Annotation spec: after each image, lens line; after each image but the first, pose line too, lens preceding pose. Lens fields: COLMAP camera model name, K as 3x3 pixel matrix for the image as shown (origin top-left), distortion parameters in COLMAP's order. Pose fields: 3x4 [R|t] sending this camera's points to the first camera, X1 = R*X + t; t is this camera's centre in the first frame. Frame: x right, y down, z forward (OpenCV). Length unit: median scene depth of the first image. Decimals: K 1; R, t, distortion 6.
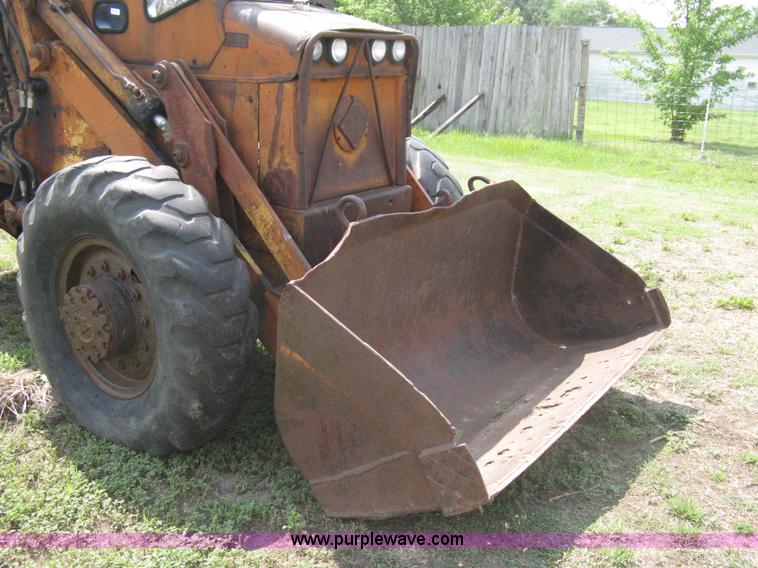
lens RADIAL K [[787.3, 0, 367.8], [0, 787.3, 299.8], [0, 0, 1]] dist [-0.192489, 0.216451]
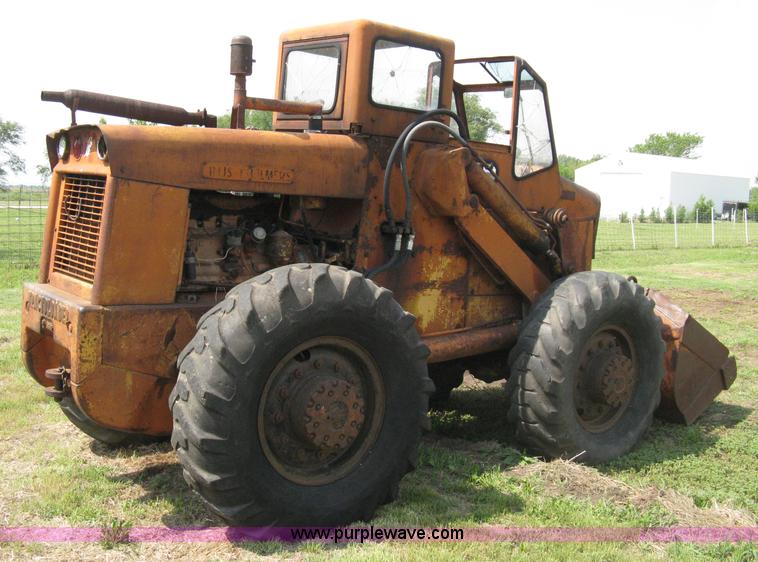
lens RADIAL K [[857.3, 0, 404.8], [0, 857.3, 279.4], [0, 0, 1]] dist [-0.140716, 0.009666]
pose [[0.224977, -0.121483, 0.966761, -1.984084], [0.259220, 0.963903, 0.060800, -0.359185], [-0.939250, 0.236925, 0.248347, 0.902845]]
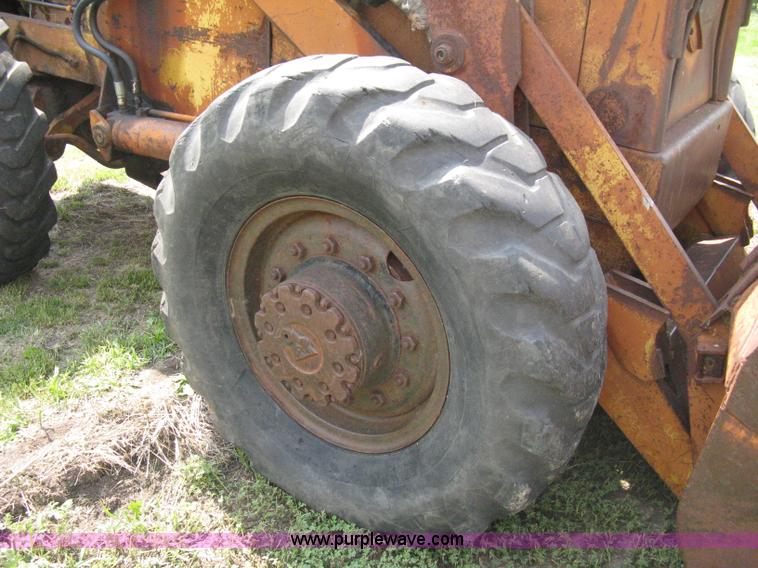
lens RADIAL K [[775.6, 0, 370.7], [0, 775.6, 304.6], [0, 0, 1]] dist [-0.167992, 0.170231]
pose [[0.999880, -0.003394, 0.015090, -0.313038], [0.000736, 0.984966, 0.172746, -0.099852], [-0.015450, -0.172714, 0.984851, 0.399912]]
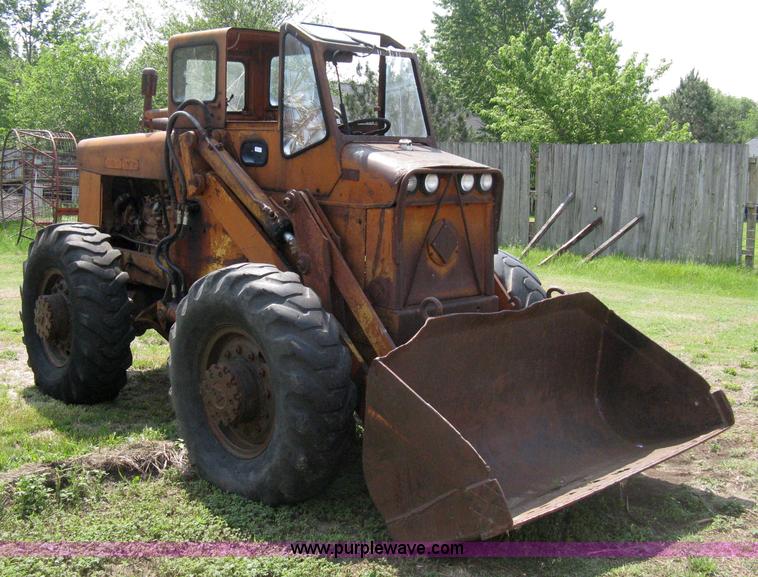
lens RADIAL K [[915.5, 0, 354.8], [0, 915.5, 290.7], [0, 0, 1]] dist [-0.170161, 0.031098]
pose [[0.980234, 0.017531, -0.197062, 0.132760], [-0.051720, 0.984135, -0.169718, 0.102053], [0.190961, 0.176555, 0.965589, -0.405497]]
